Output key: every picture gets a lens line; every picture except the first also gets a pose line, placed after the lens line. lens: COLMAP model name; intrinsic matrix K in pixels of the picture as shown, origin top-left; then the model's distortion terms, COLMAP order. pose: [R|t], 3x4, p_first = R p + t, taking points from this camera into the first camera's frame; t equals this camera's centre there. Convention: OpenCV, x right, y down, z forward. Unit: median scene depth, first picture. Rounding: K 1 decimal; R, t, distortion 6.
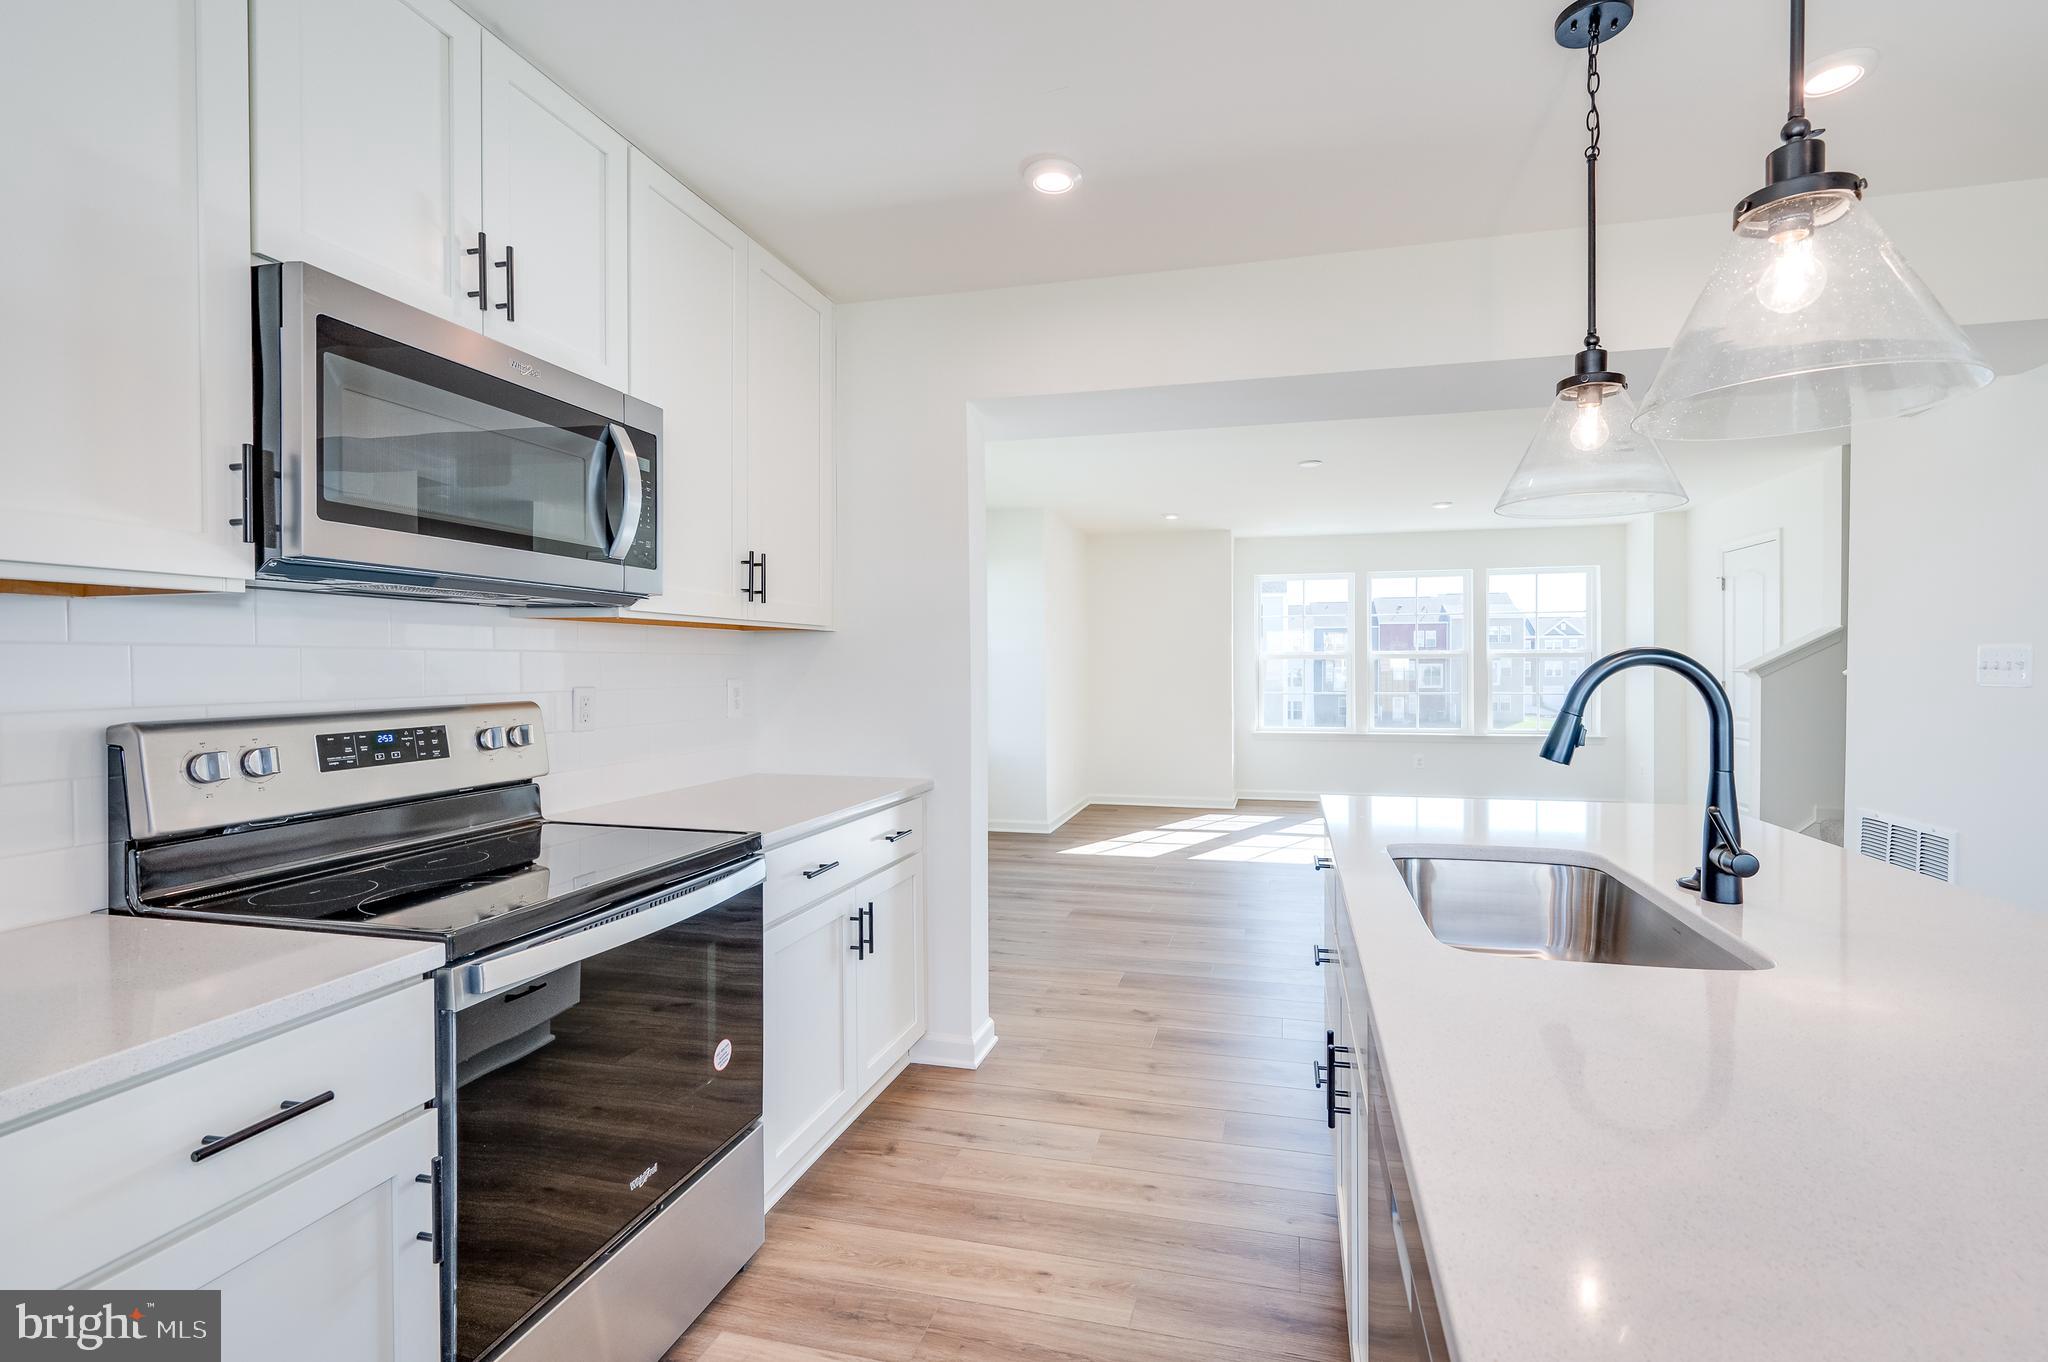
lens RADIAL K [[959.8, 0, 1037.0], [0, 959.8, 671.5], [0, 0, 1]] dist [-0.001178, 0.000043]
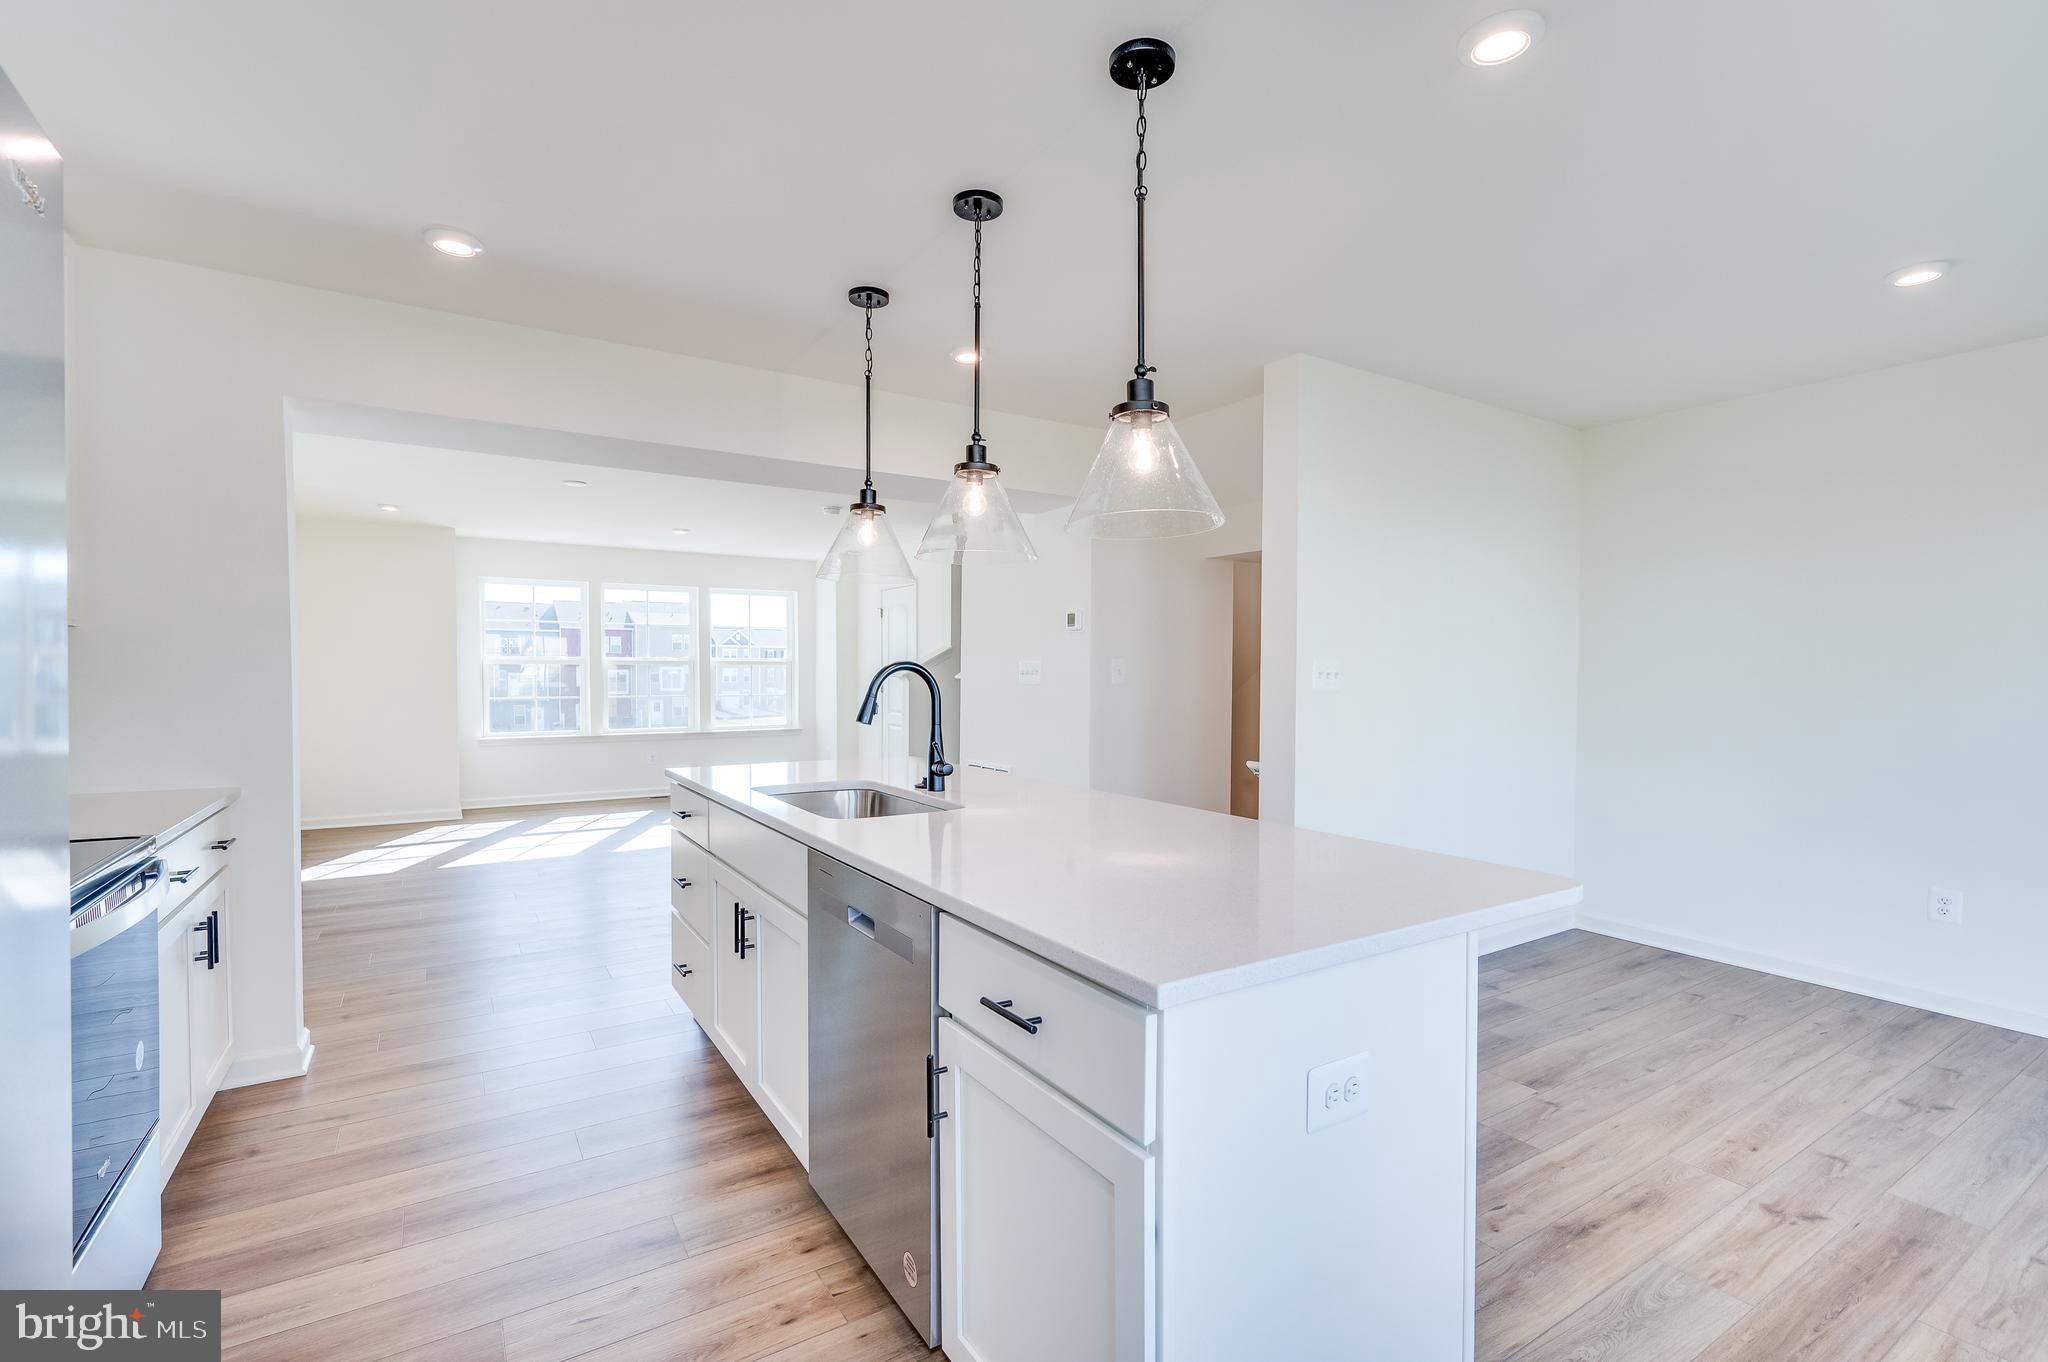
lens RADIAL K [[959.8, 0, 1037.0], [0, 959.8, 671.5], [0, 0, 1]] dist [-0.001178, 0.000043]
pose [[0.691888, 0.005092, 0.721987, -0.307831], [-0.000477, 0.999978, -0.006596, 0.004454], [-0.722005, 0.004219, 0.691875, -0.279244]]
